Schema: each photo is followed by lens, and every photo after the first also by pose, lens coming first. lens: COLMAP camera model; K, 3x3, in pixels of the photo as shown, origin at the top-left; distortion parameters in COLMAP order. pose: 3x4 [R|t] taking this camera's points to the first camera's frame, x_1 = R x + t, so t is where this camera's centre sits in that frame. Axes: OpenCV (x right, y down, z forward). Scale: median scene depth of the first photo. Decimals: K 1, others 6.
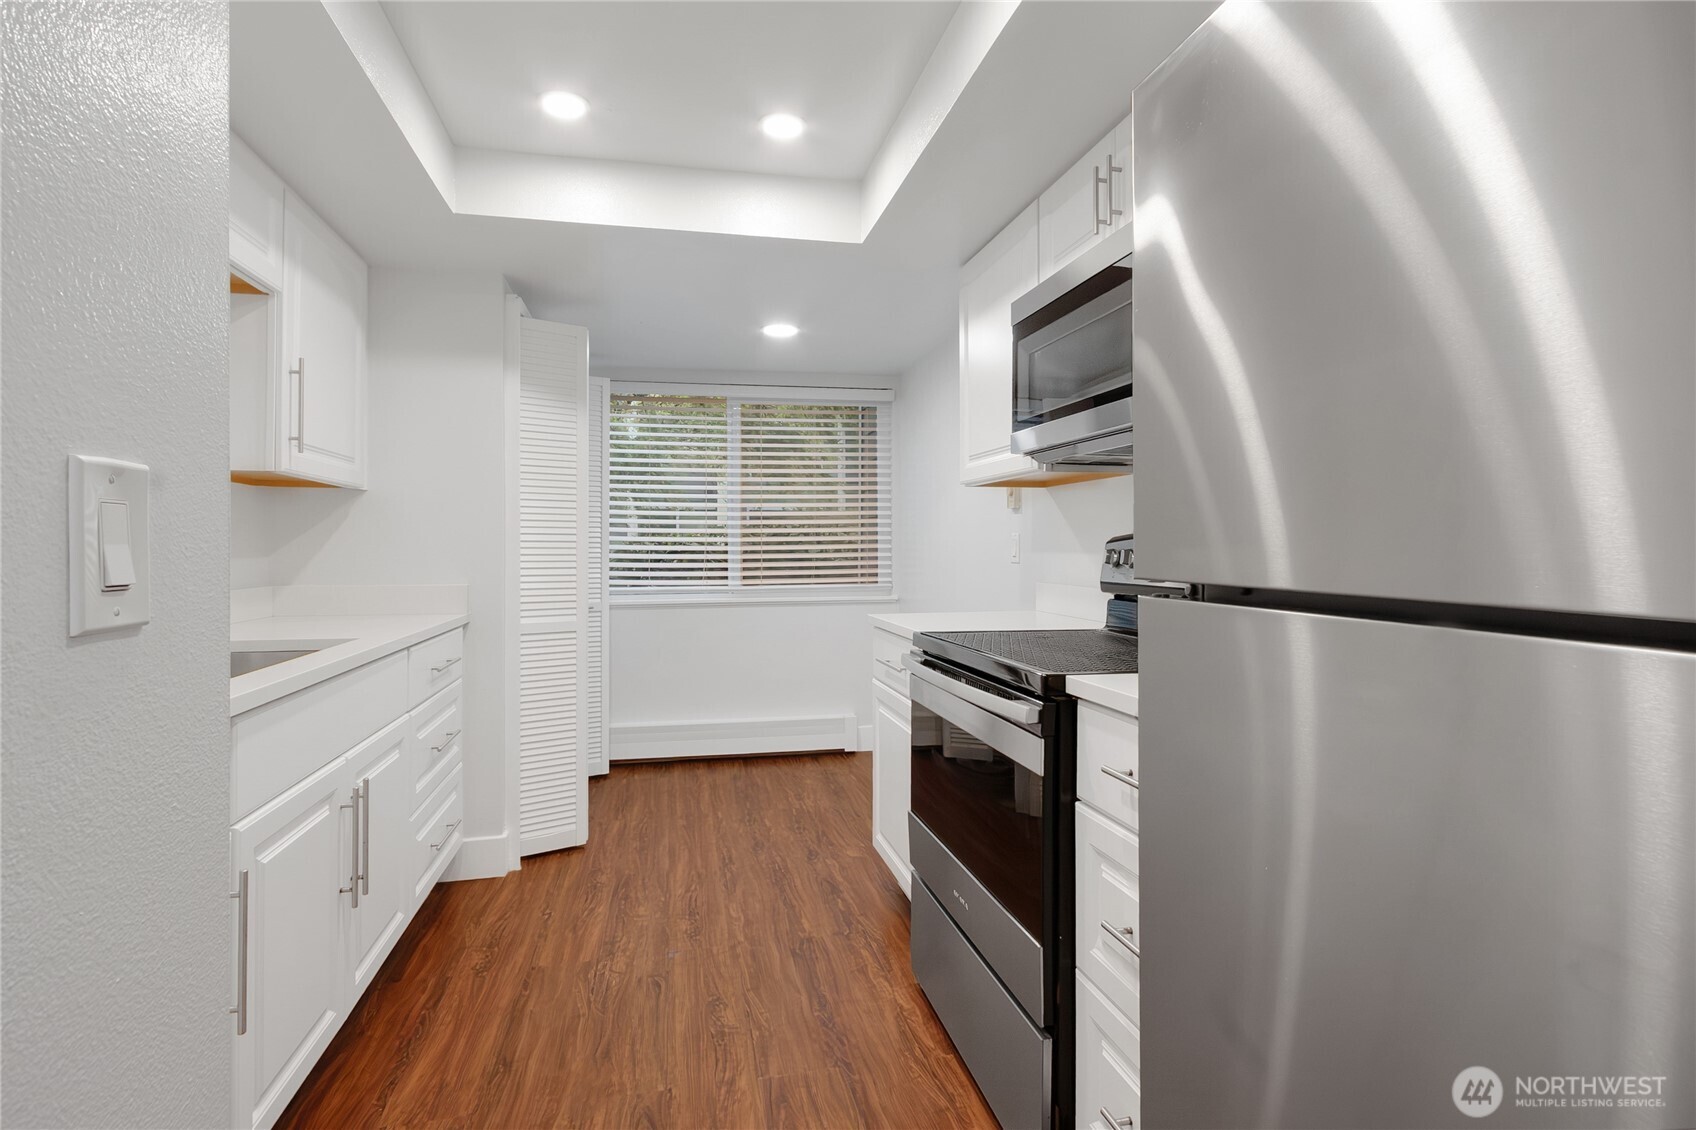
lens RADIAL K [[790.4, 0, 837.1], [0, 790.4, 547.0], [0, 0, 1]] dist [0.001873, 0.000122]
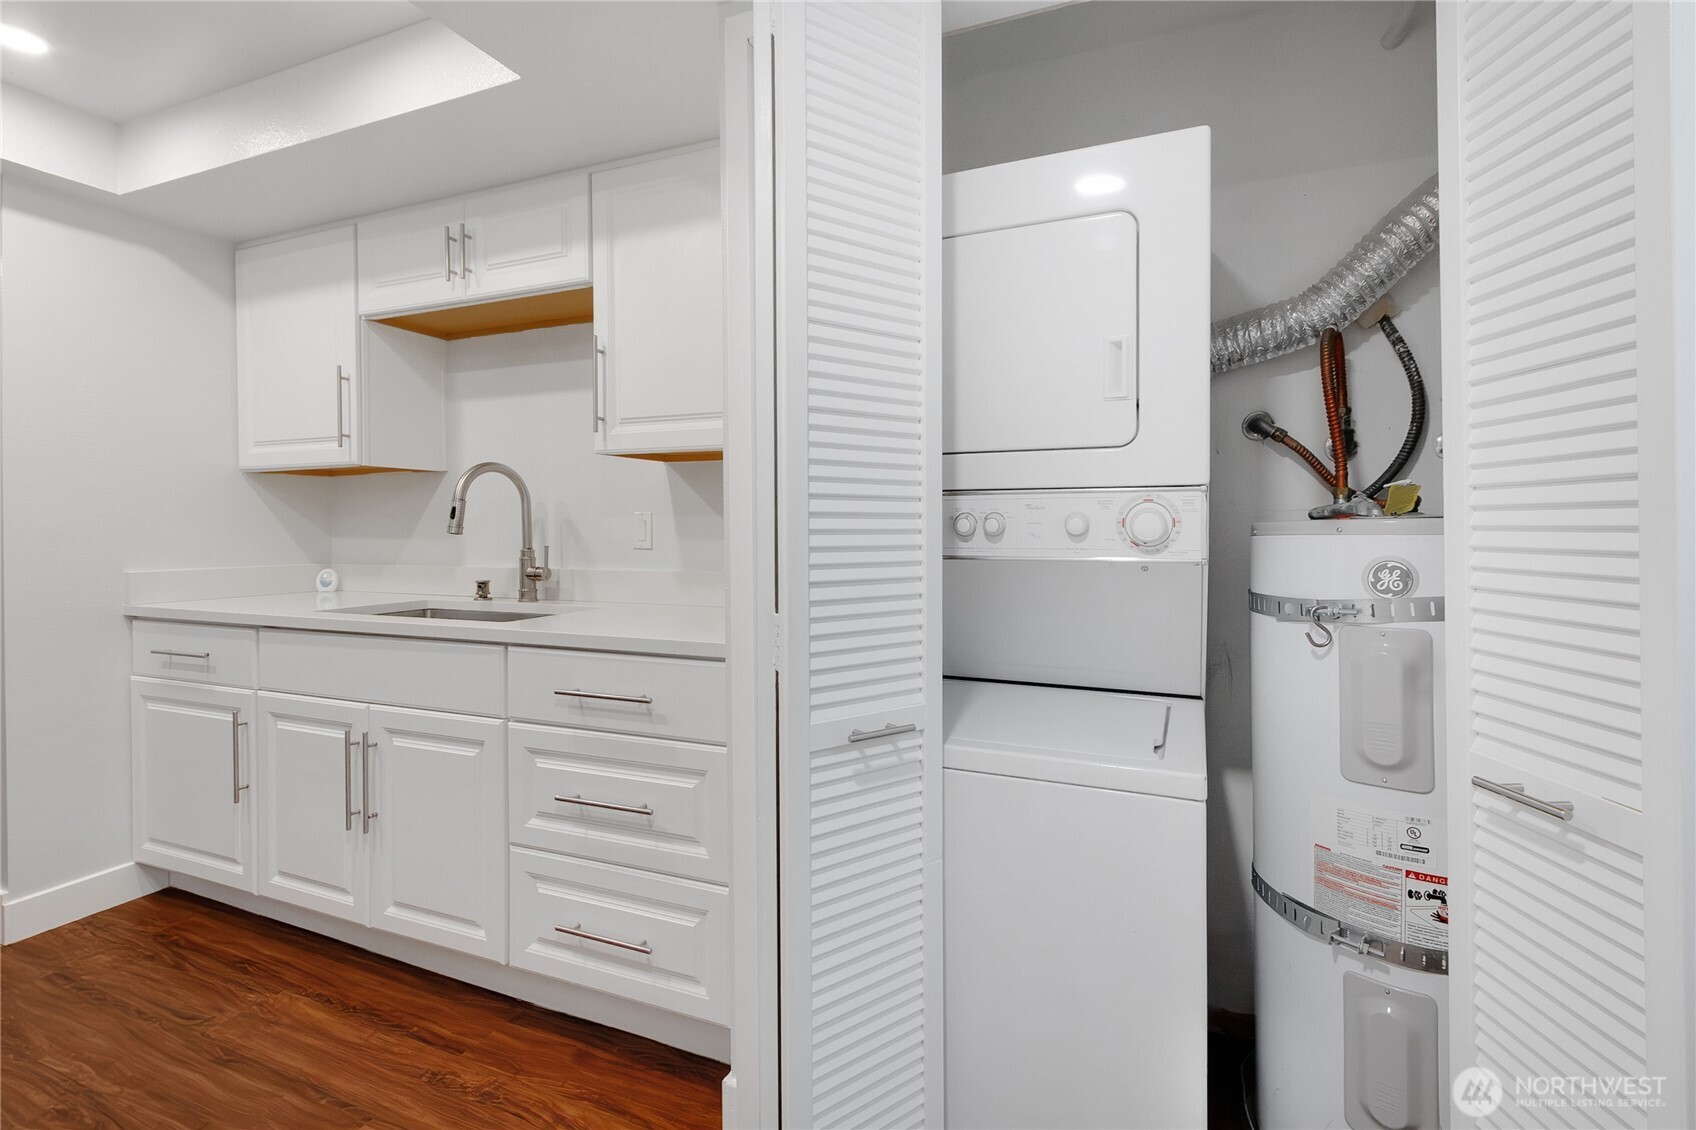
lens RADIAL K [[789.1, 0, 837.9], [0, 789.1, 535.0], [0, 0, 1]] dist [0.006695, -0.000136]
pose [[-0.580280, 0.008490, -0.814373, -0.045828], [0.002468, 0.999959, 0.008666, 0.002308], [0.814413, 0.003019, -0.580277, 1.516355]]
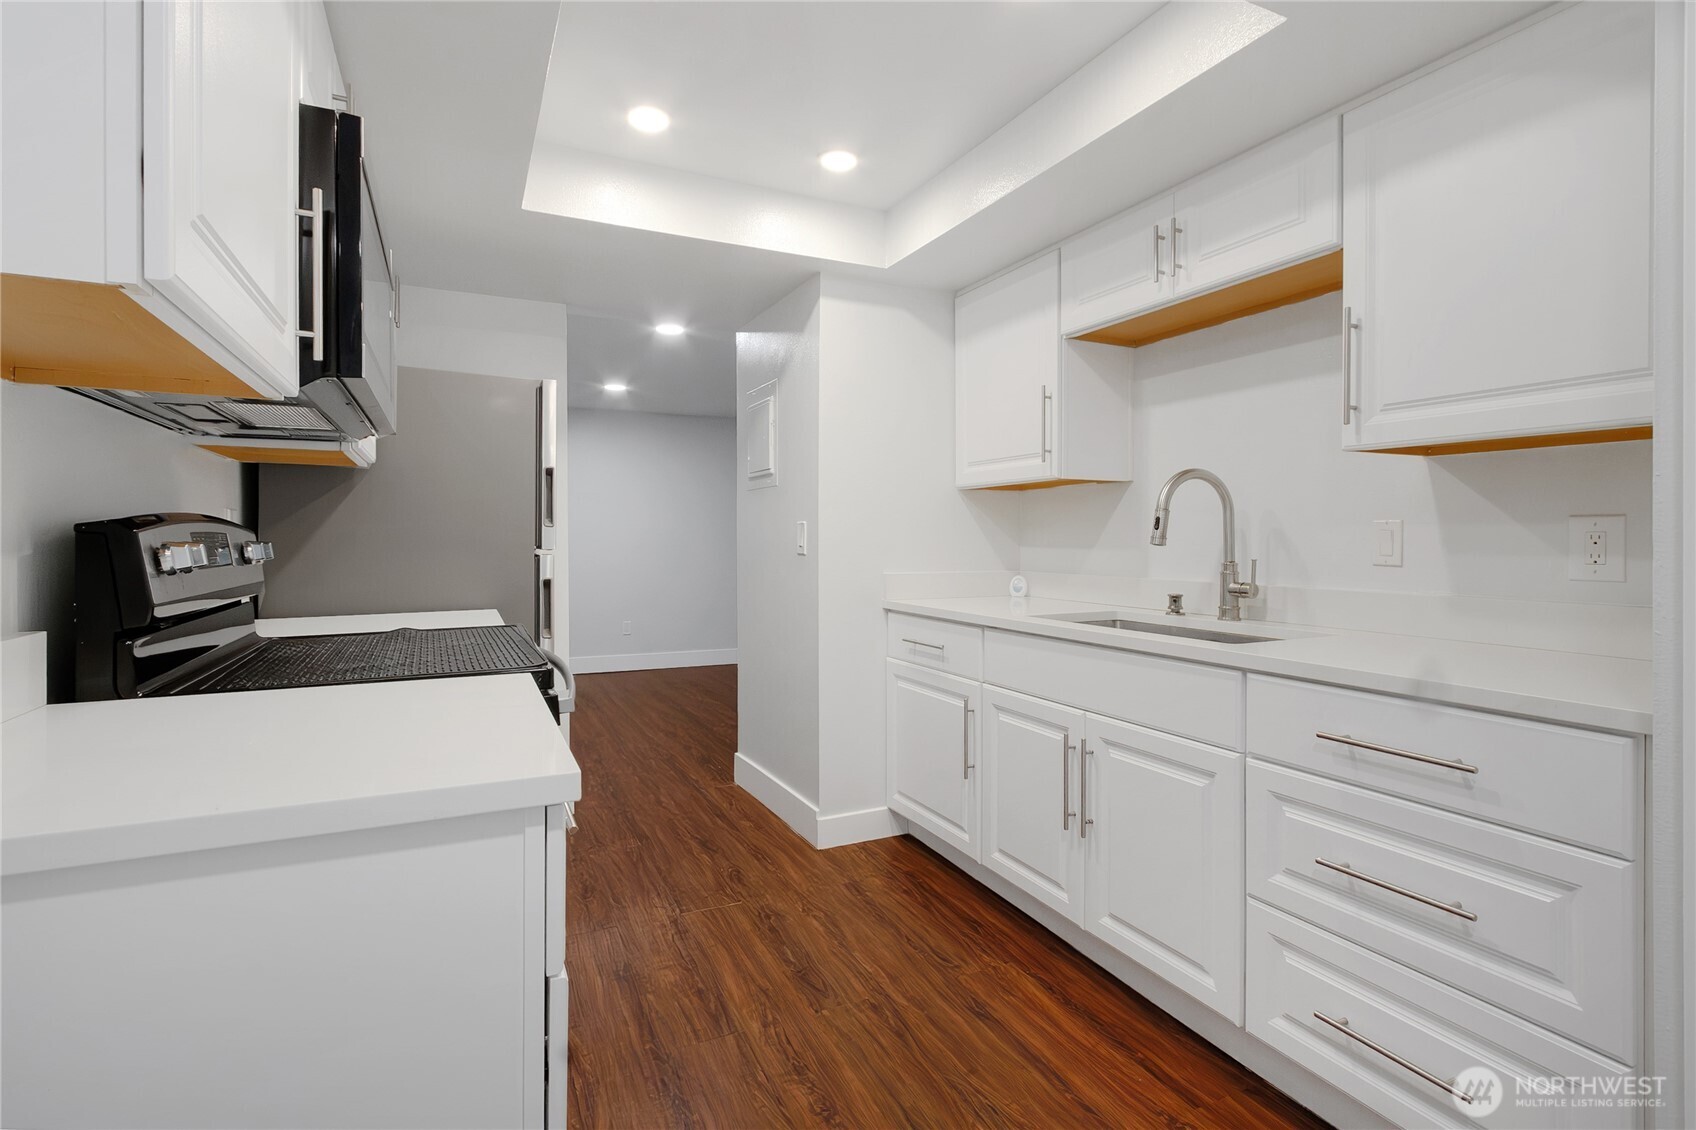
lens RADIAL K [[790.4, 0, 837.1], [0, 790.4, 547.0], [0, 0, 1]] dist [0.001873, 0.000122]
pose [[-0.973833, 0.000602, -0.227263, 0.012855], [-0.001902, 0.999940, 0.010795, 0.001230], [0.227256, 0.010945, -0.973774, 1.400600]]
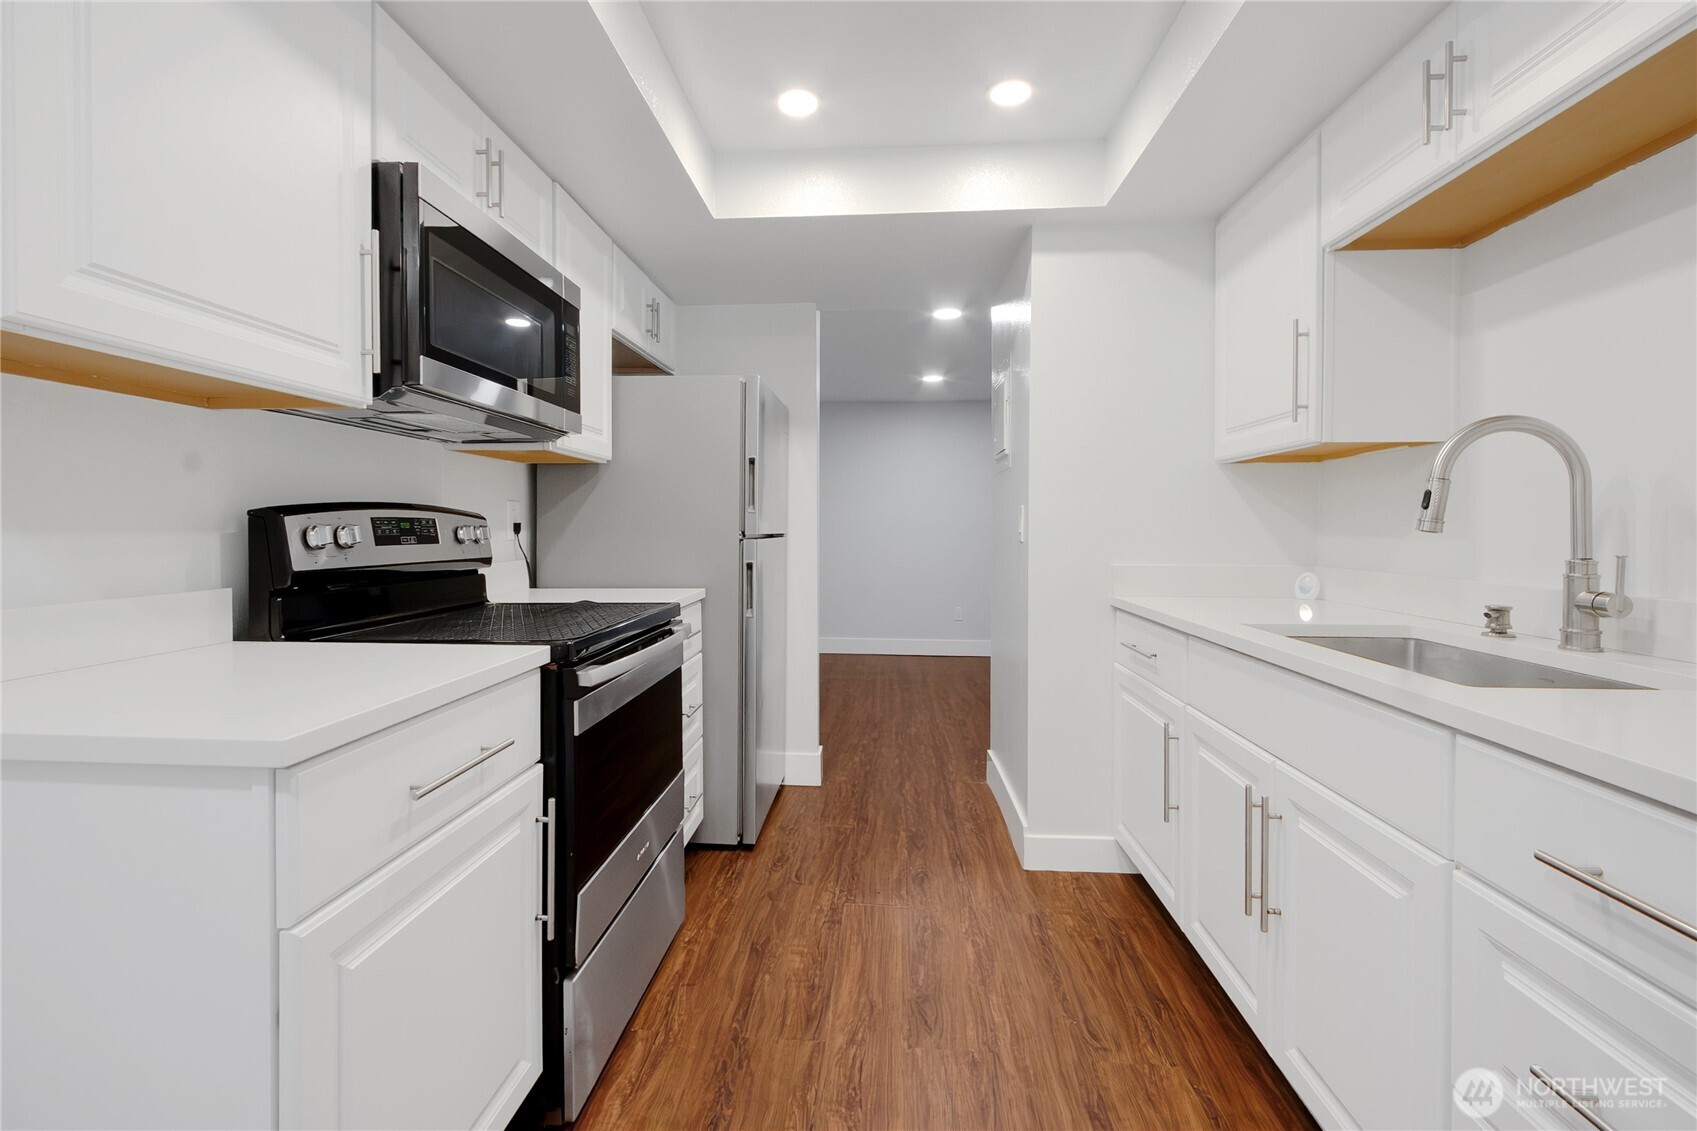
lens RADIAL K [[778.1, 0, 838.1], [0, 778.1, 541.4], [0, 0, 1]] dist [0.002477, -0.000100]
pose [[-0.959360, -0.007536, 0.282085, -0.267675], [-0.001889, 0.999792, 0.020285, 0.003877], [-0.282179, 0.018928, -0.959175, 1.318885]]
